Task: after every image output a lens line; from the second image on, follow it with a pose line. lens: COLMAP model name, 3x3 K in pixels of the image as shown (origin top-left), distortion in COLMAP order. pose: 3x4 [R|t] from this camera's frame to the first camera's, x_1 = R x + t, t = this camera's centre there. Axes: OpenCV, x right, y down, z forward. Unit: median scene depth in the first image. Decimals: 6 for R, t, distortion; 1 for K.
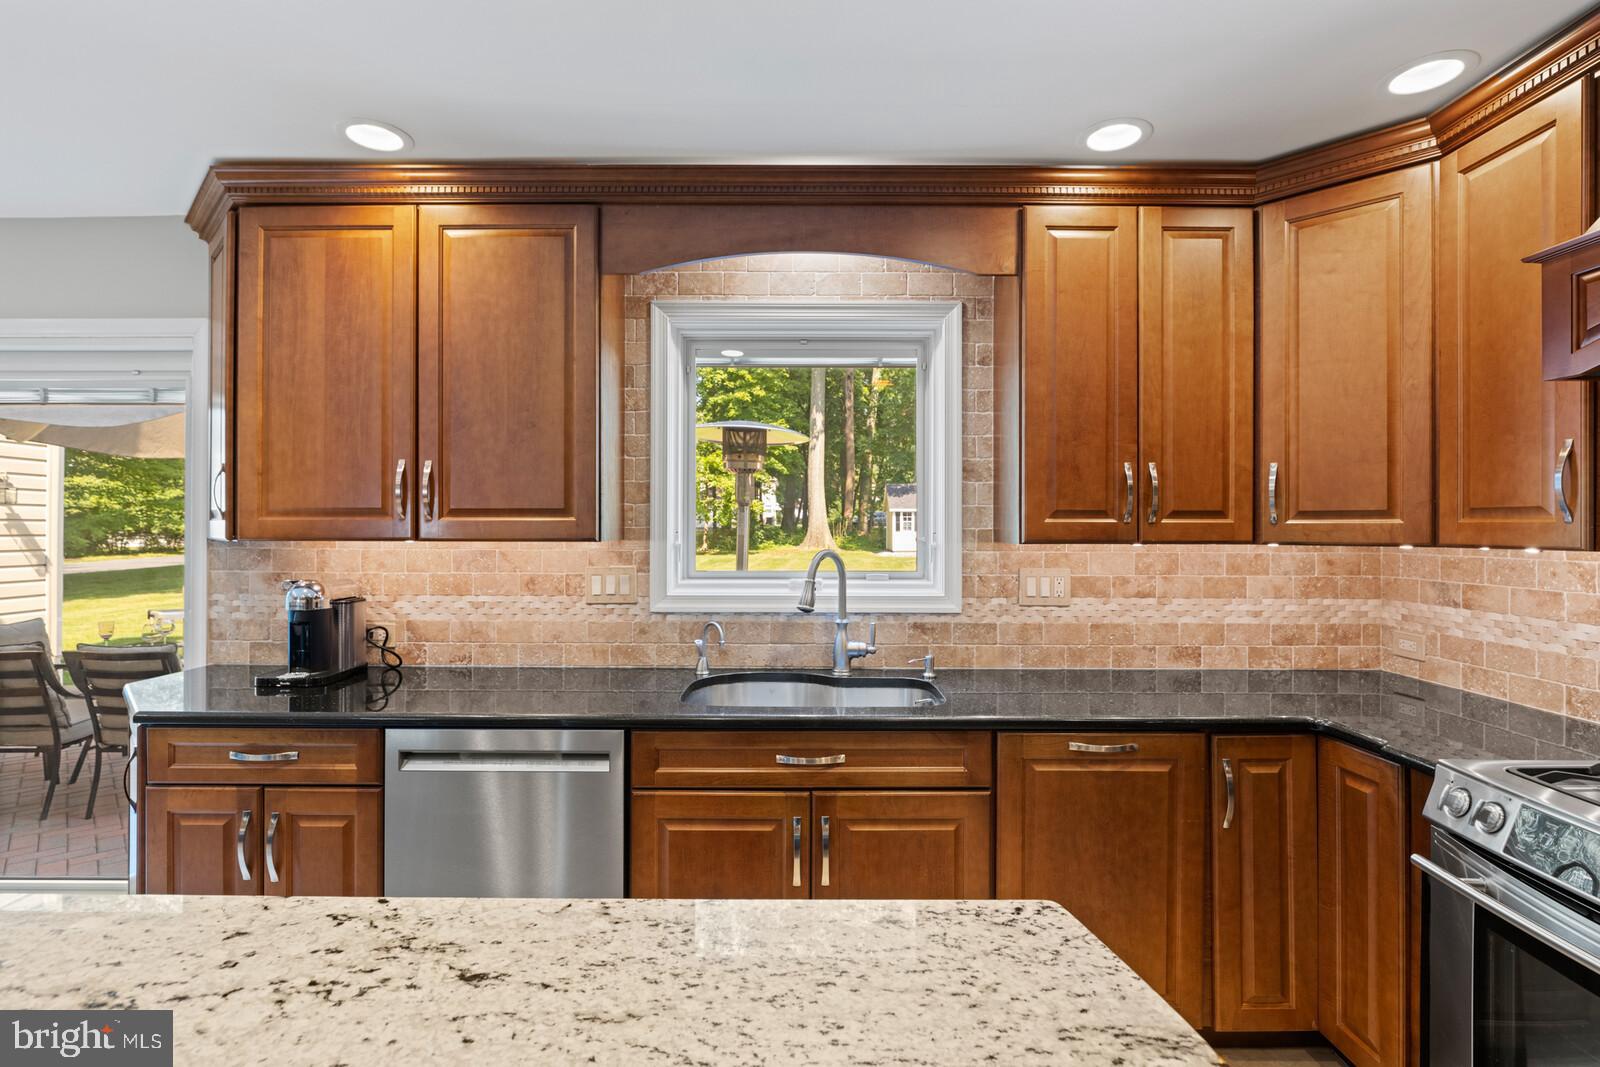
lens RADIAL K [[764.1, 0, 807.0], [0, 764.1, 526.5], [0, 0, 1]] dist [-0.010700, 0.001331]
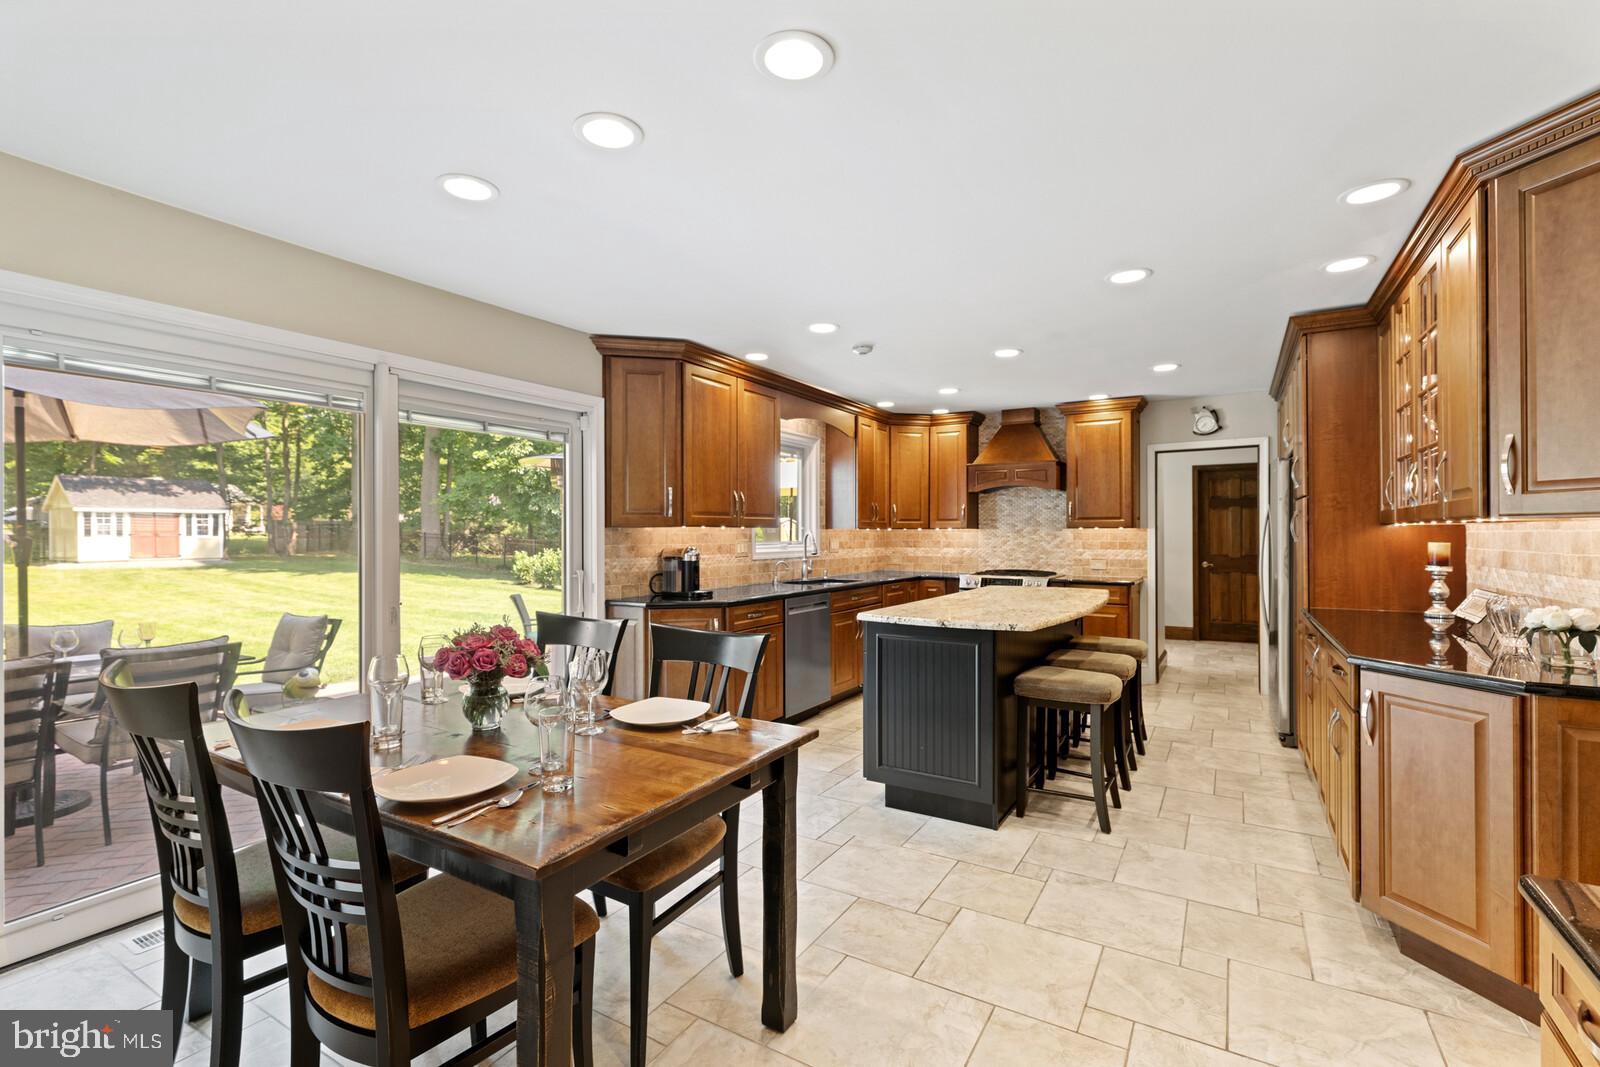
lens RADIAL K [[710.9, 0, 804.6], [0, 710.9, 534.4], [0, 0, 1]] dist [0.001994, 0.000541]
pose [[0.508404, -0.005545, 0.861101, -2.224539], [0.002406, 0.999985, 0.005019, 0.030481], [-0.861115, -0.000479, 0.508410, -0.236558]]
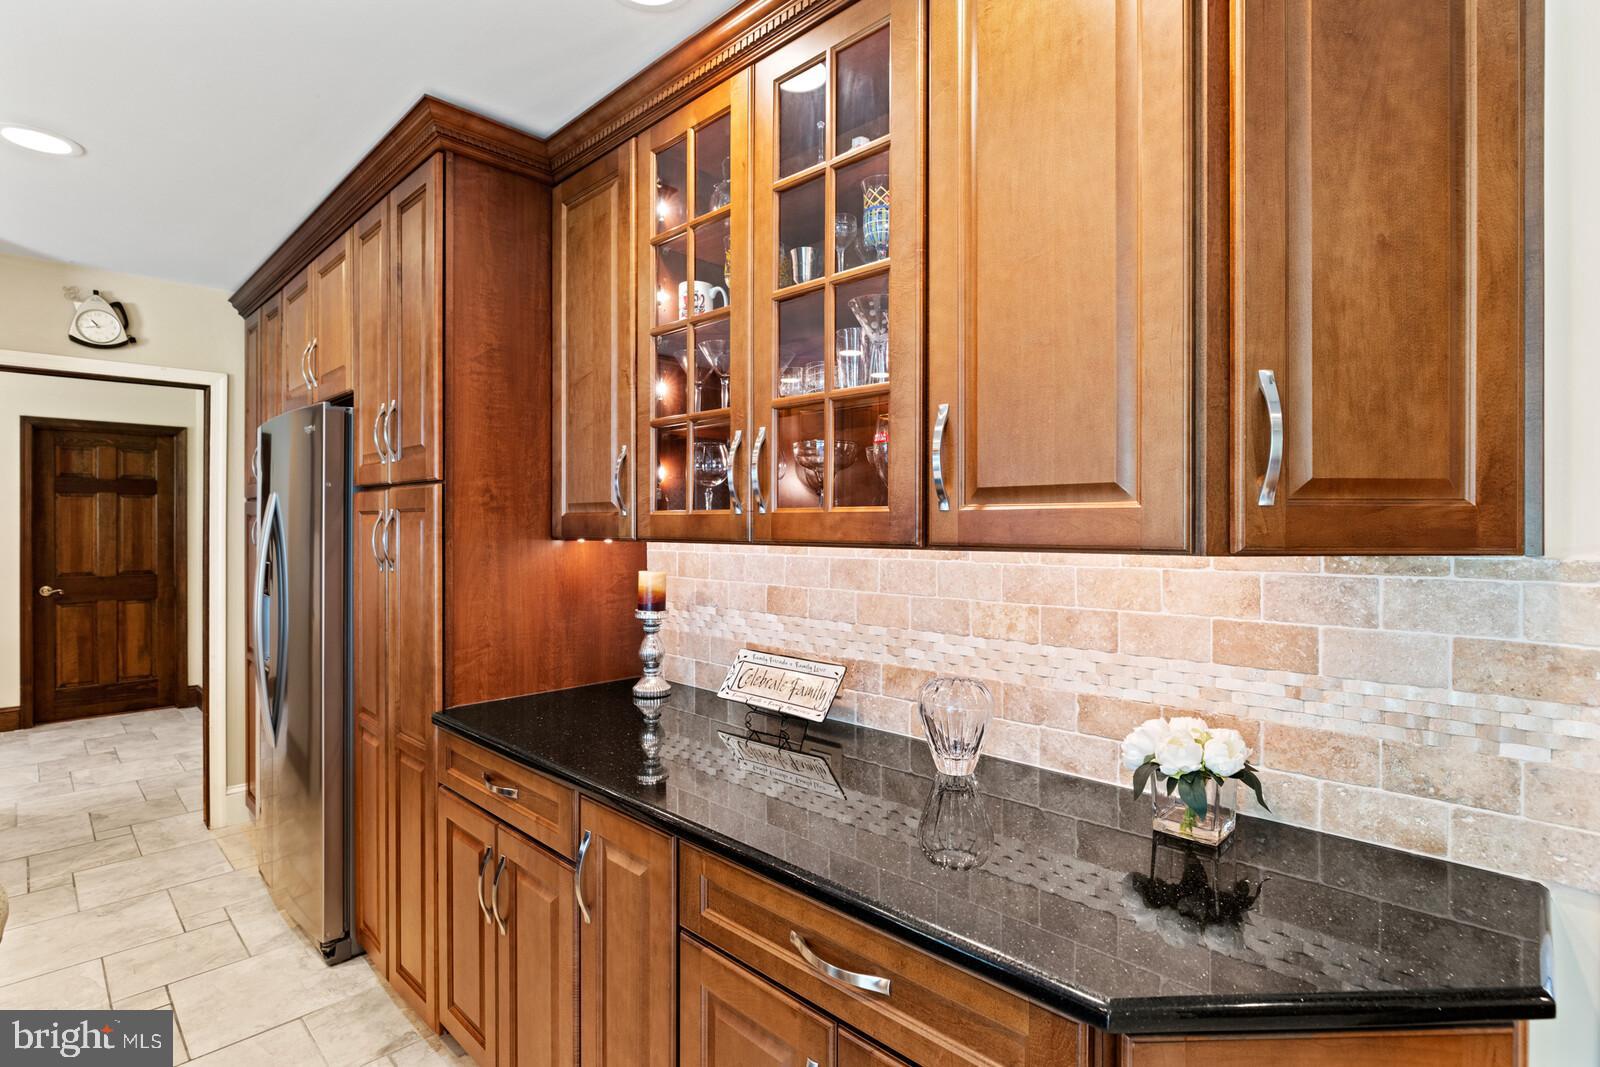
lens RADIAL K [[764.1, 0, 796.5], [0, 764.1, 532.6], [0, 0, 1]] dist [-0.010700, 0.001331]
pose [[-0.723210, -0.009659, 0.690560, -1.092497], [-0.010281, 0.999942, 0.003220, 0.004356], [-0.690551, -0.004771, -0.723268, -0.051135]]
